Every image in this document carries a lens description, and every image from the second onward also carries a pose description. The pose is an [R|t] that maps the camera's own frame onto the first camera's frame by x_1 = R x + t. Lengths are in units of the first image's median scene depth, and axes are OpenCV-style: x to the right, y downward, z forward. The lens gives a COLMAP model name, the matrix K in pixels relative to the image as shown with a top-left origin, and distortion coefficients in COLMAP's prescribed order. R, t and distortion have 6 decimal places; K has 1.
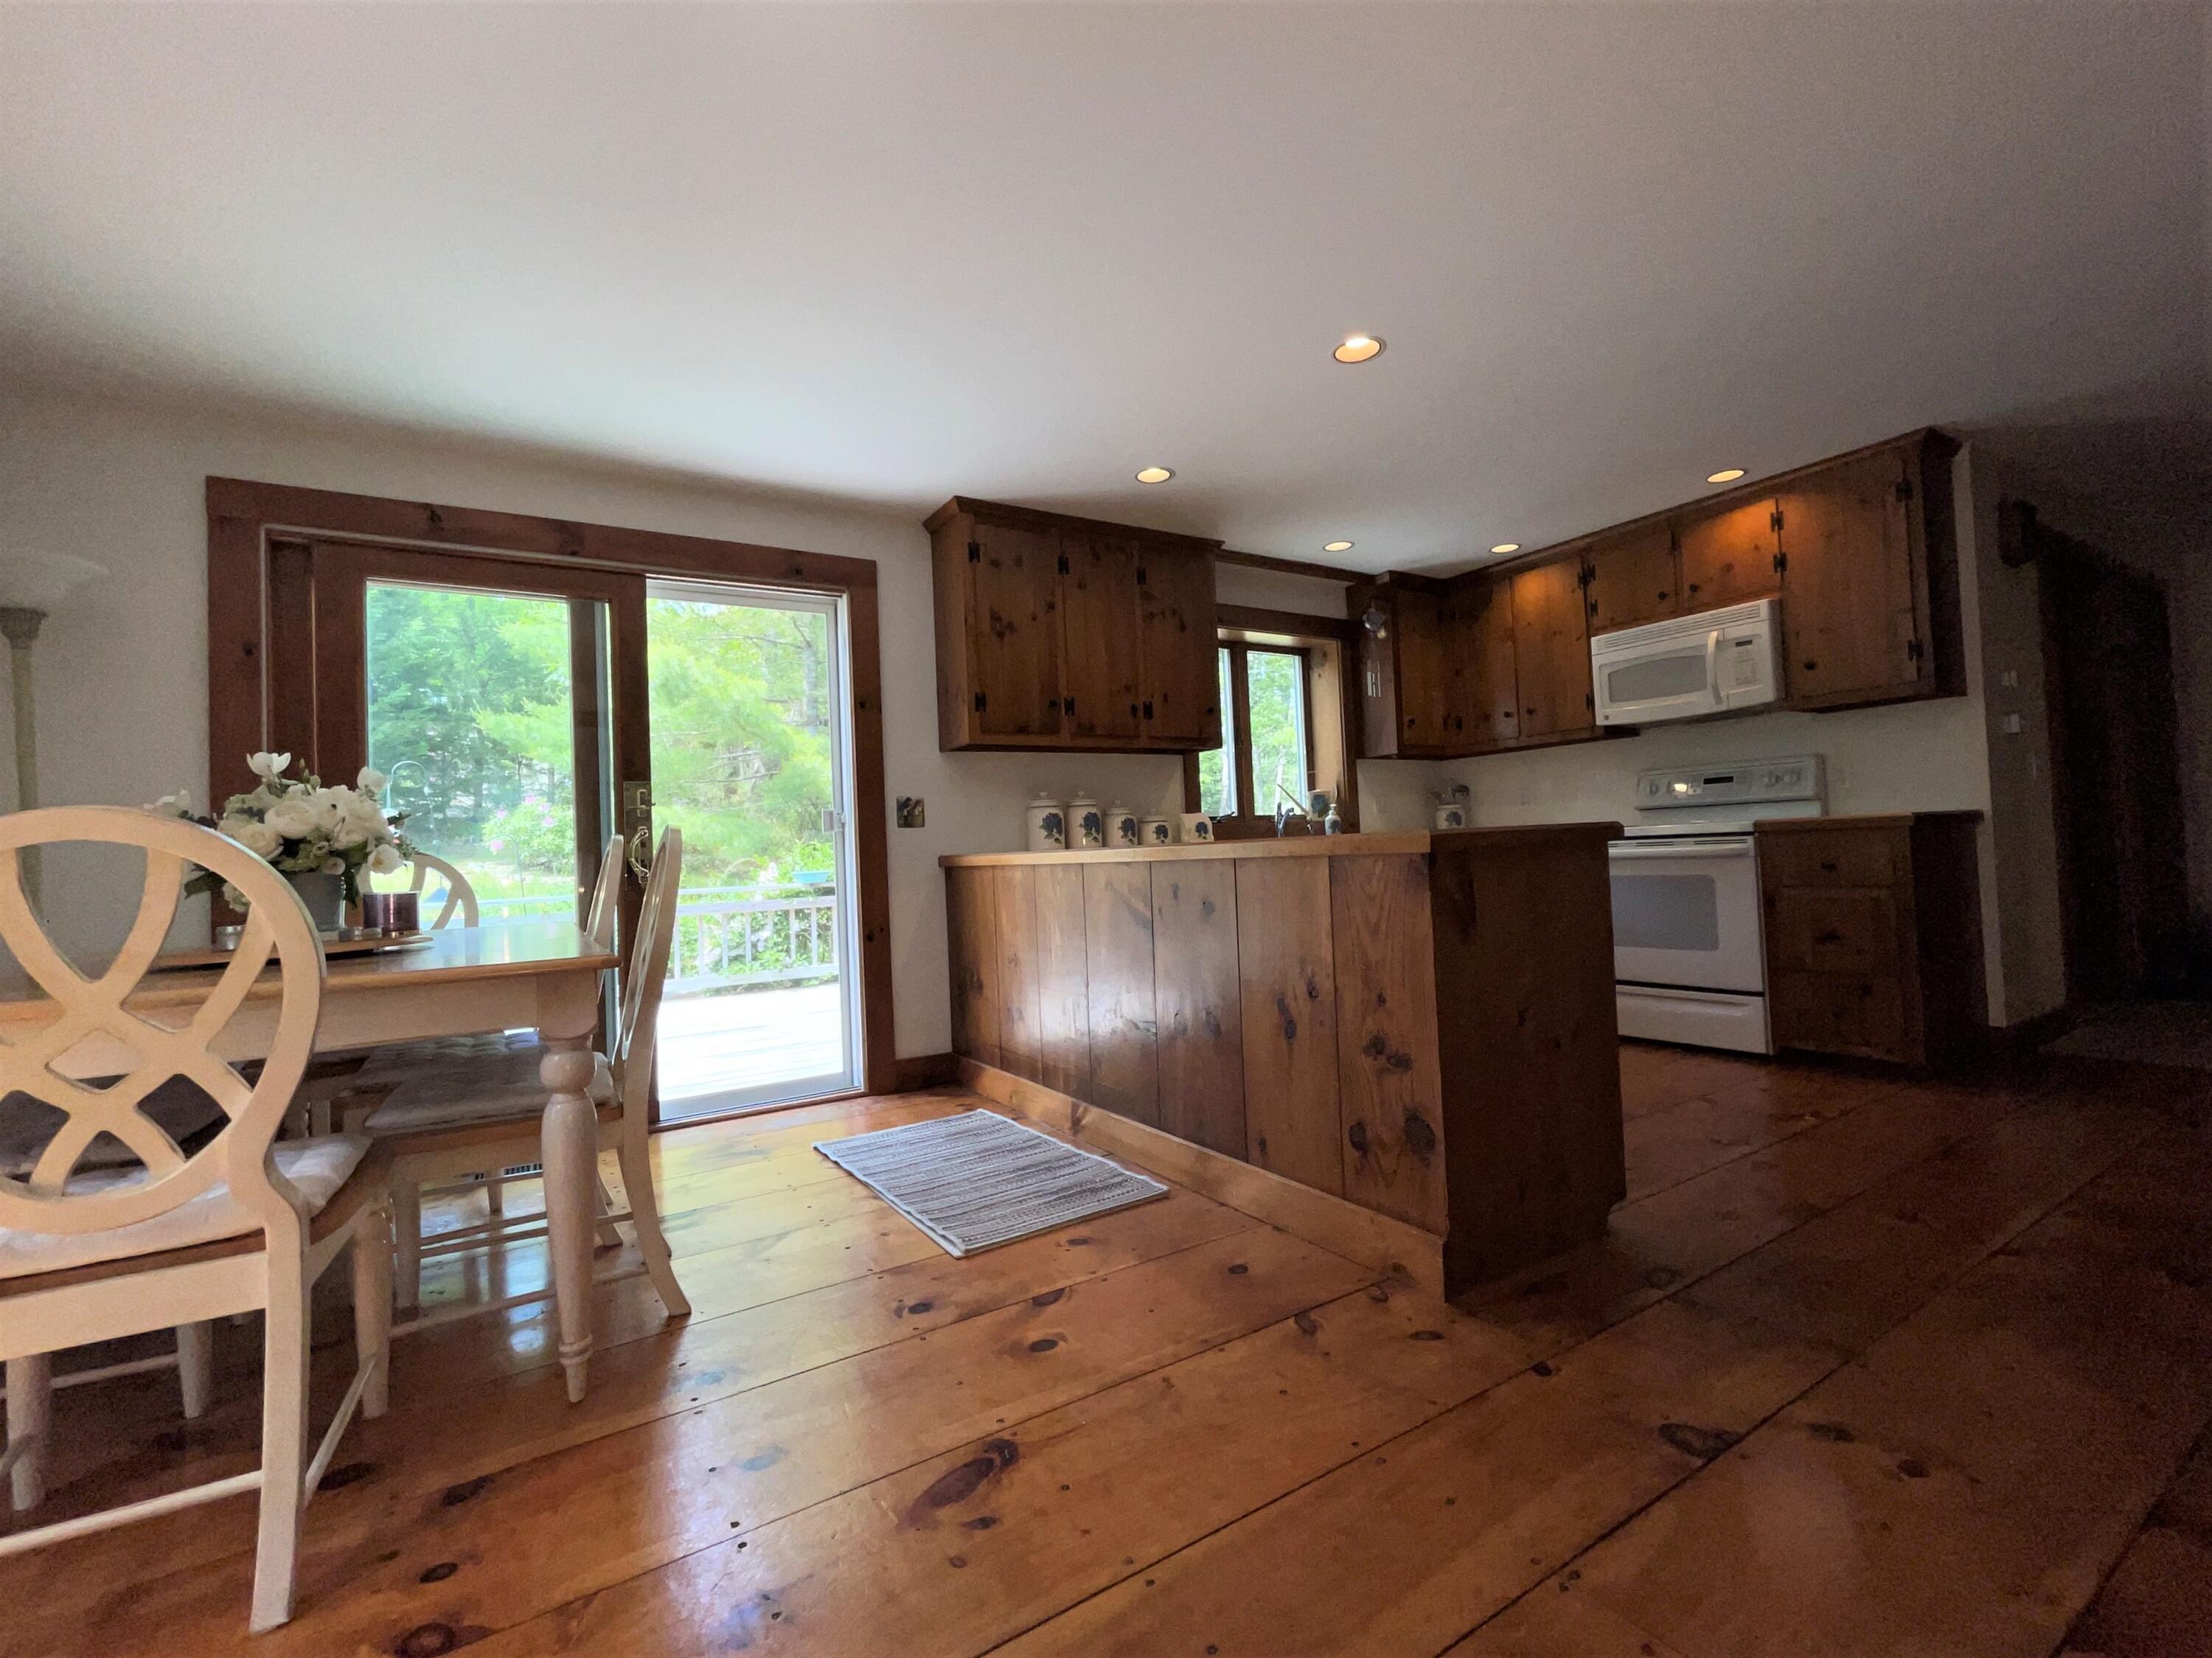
lens RADIAL K [[962.8, 0, 1106.0], [0, 962.8, 829.0], [0, 0, 1]] dist [-0.001041, 0.000442]
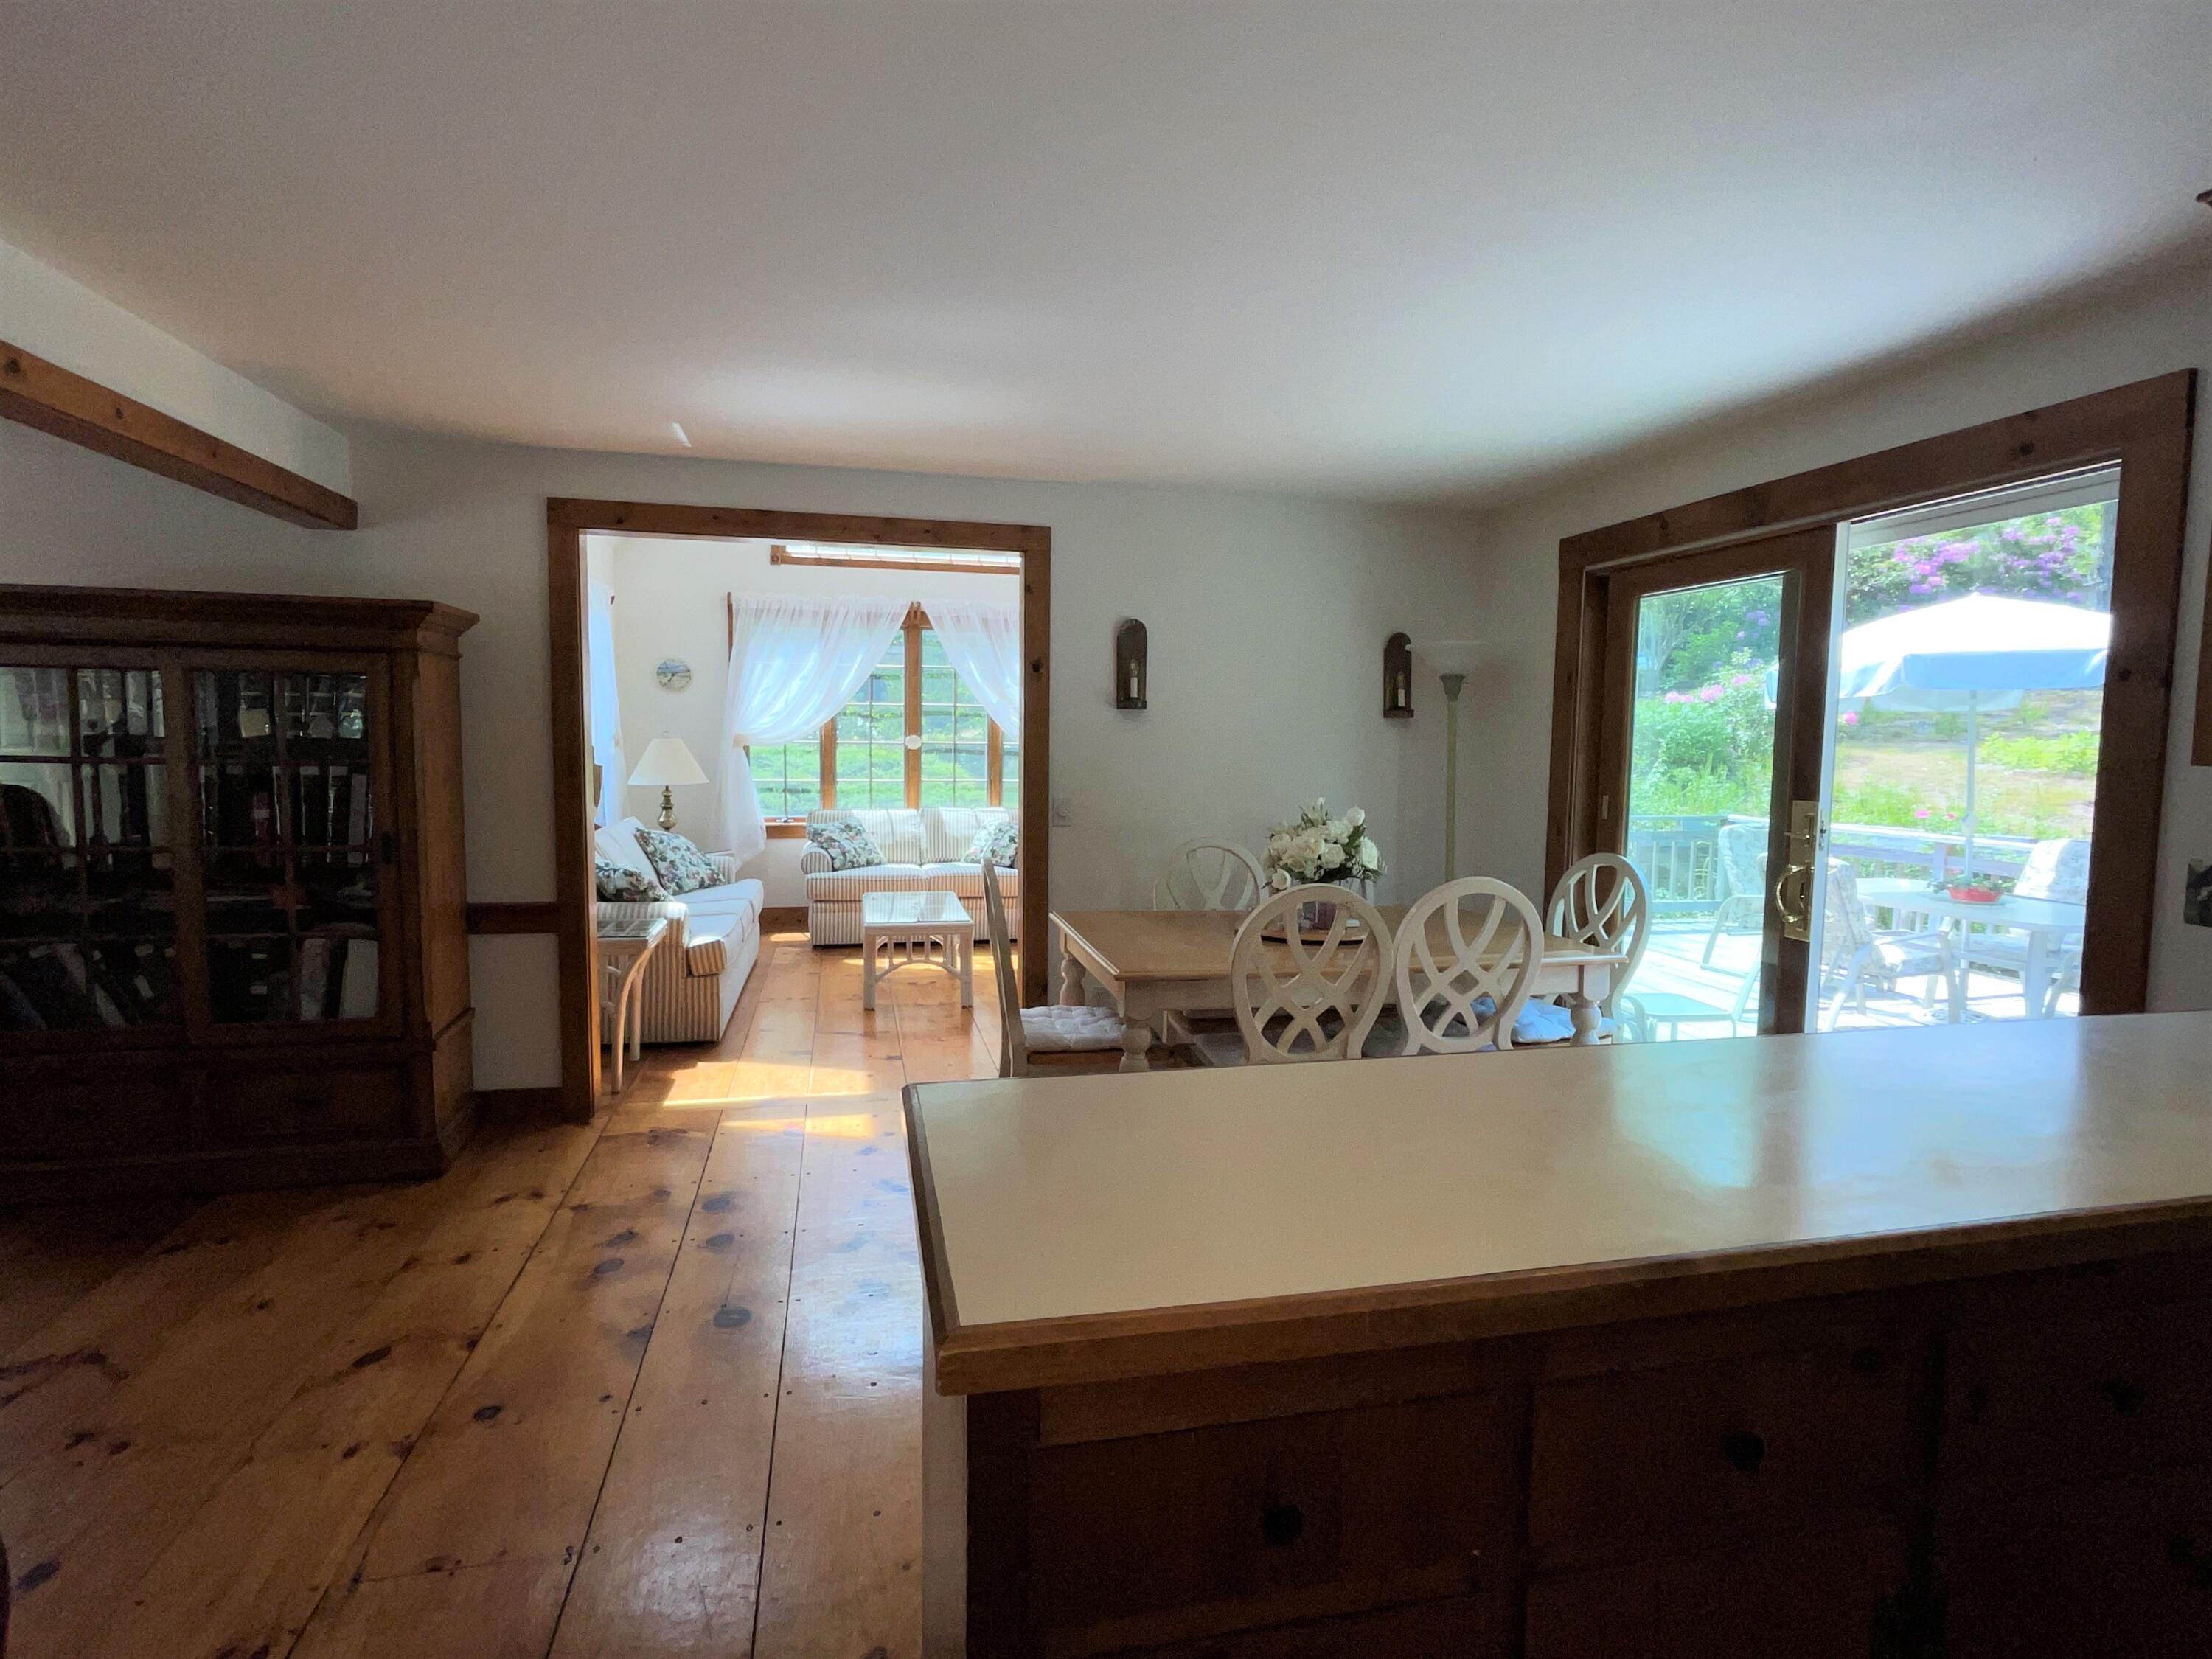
lens RADIAL K [[1140.9, 0, 1110.5], [0, 1140.9, 825.4], [0, 0, 1]] dist [-0.002312, -0.000751]
pose [[-0.325871, 0.112847, -0.938655, 0.511260], [0.025429, 0.993538, 0.110617, -0.131880], [0.945072, 0.012178, -0.326634, 0.698506]]
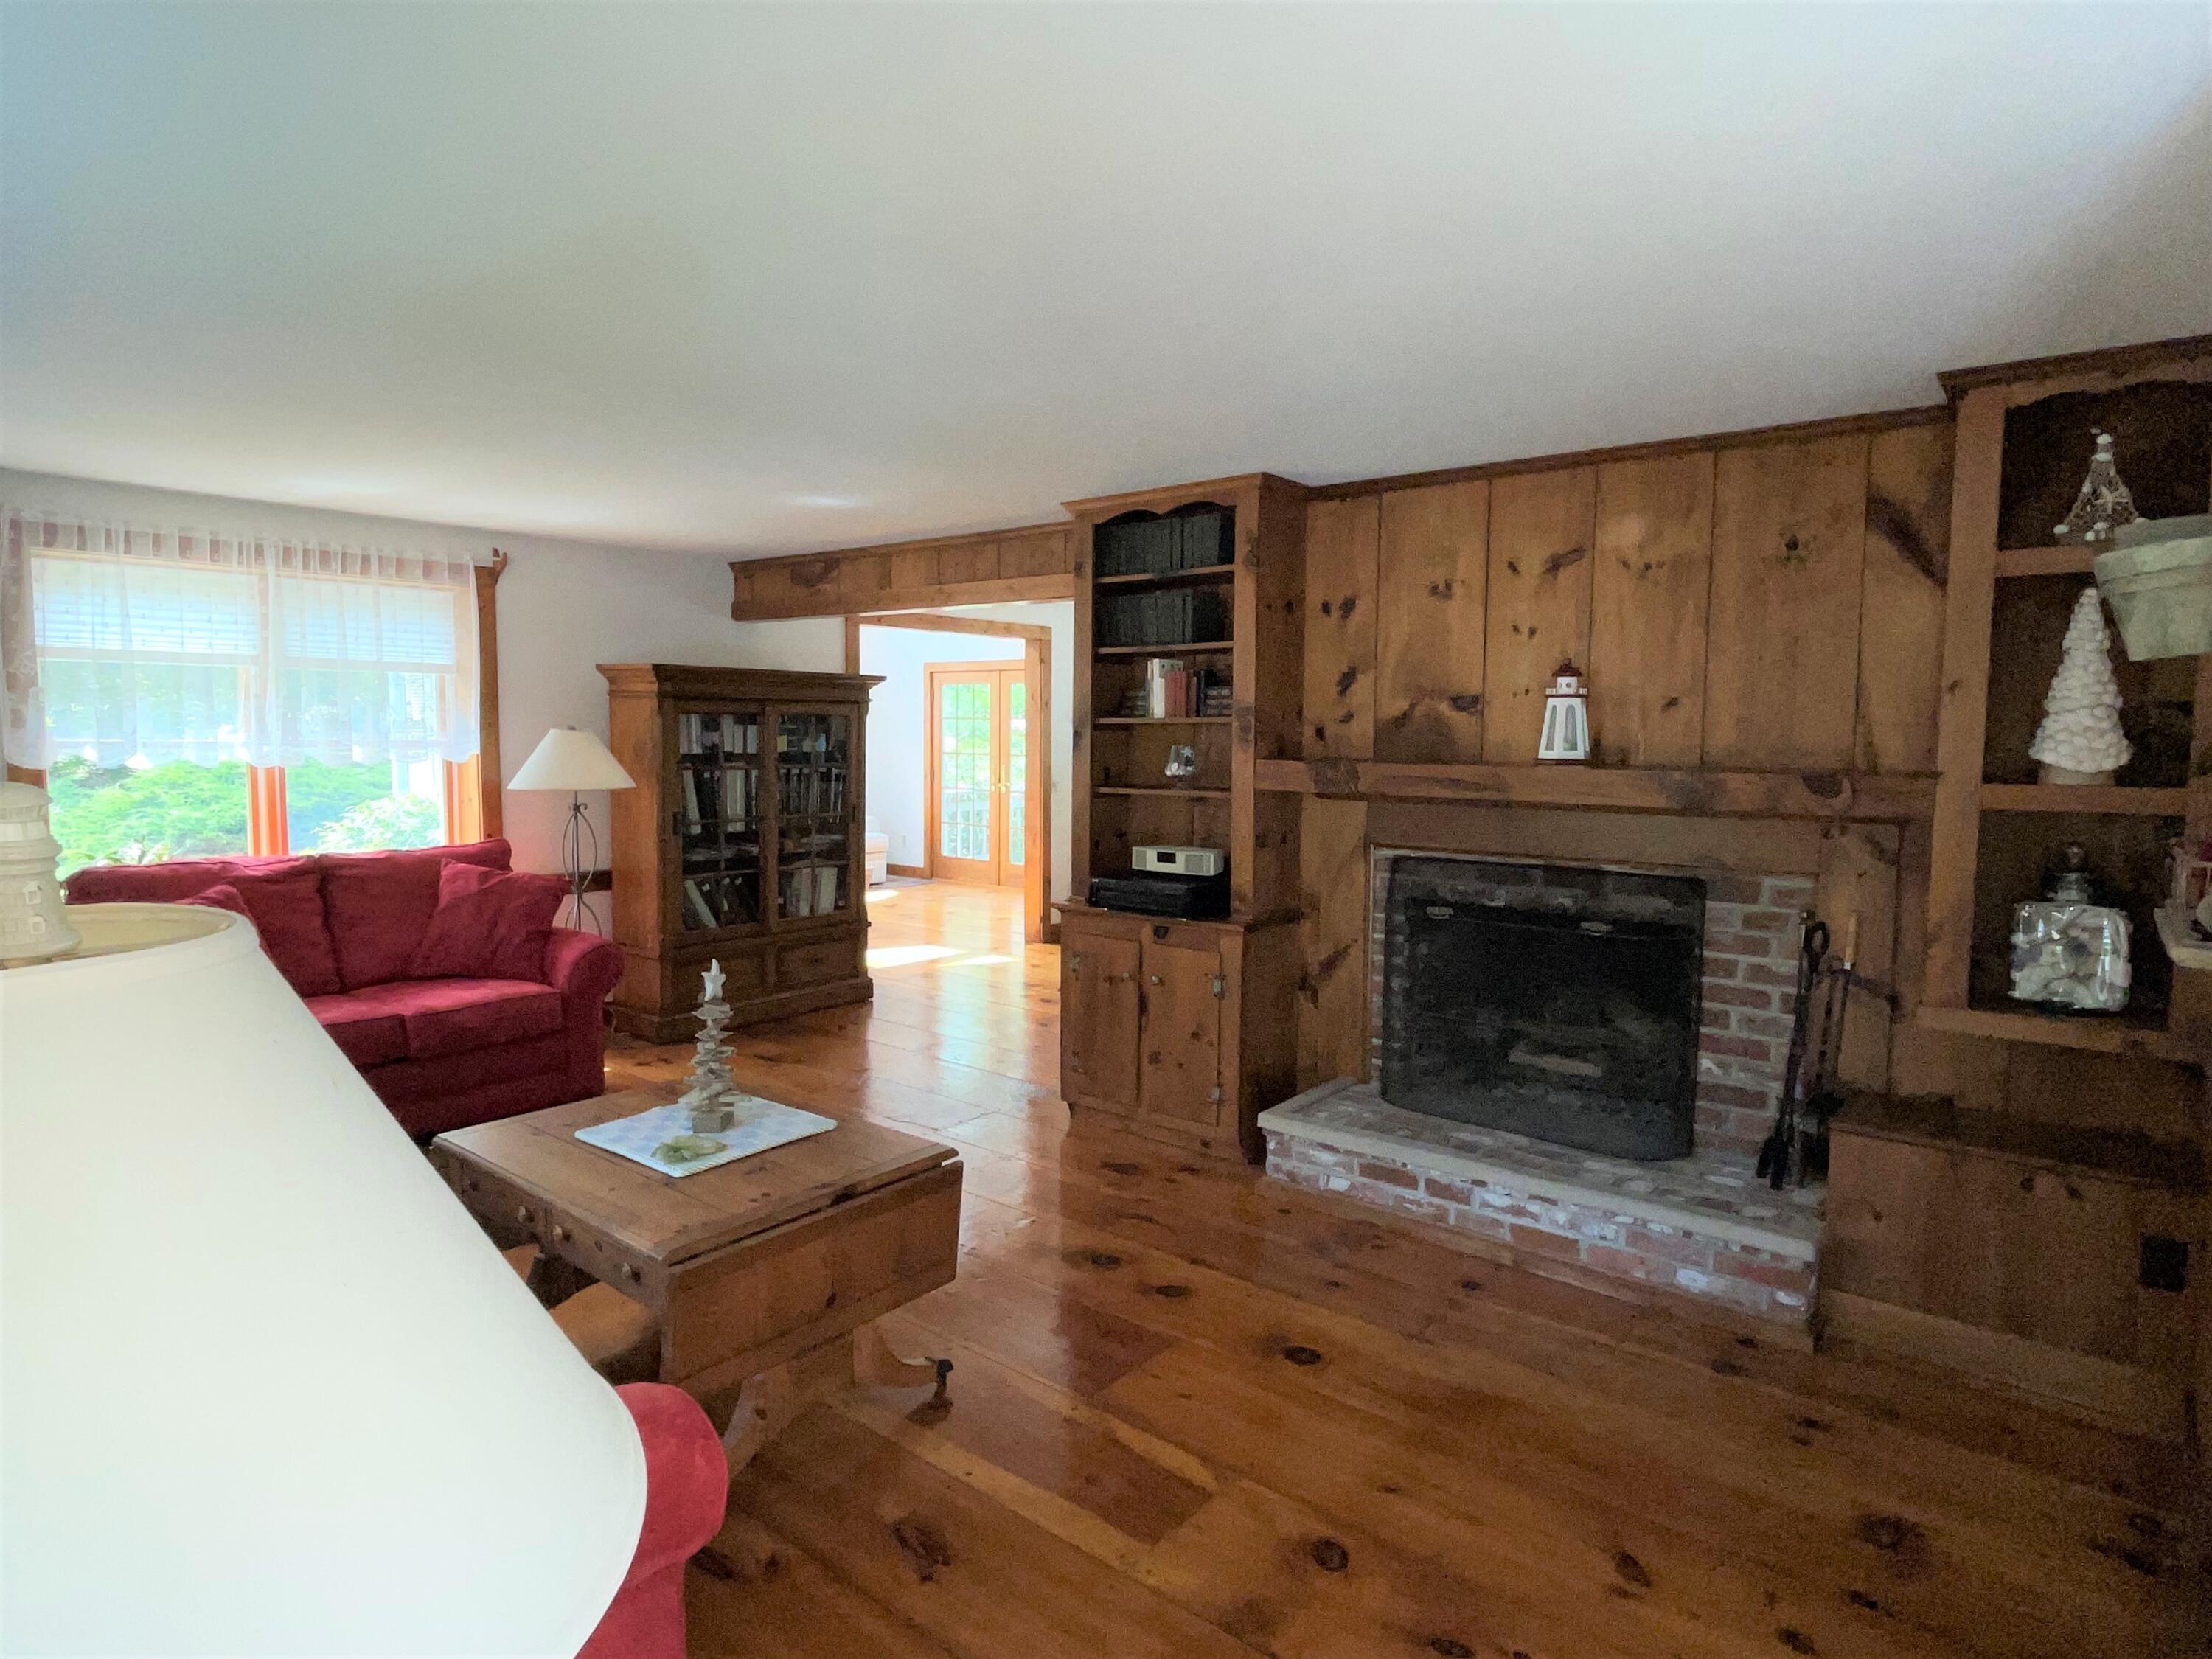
lens RADIAL K [[1222.8, 0, 1110.5], [0, 1222.8, 825.5], [0, 0, 1]] dist [-0.003714, -0.001028]
pose [[0.315297, 0.122134, -0.941101, 1.604235], [0.002186, 0.991588, 0.129418, -0.233764], [0.948990, -0.042863, 0.312378, -0.329561]]
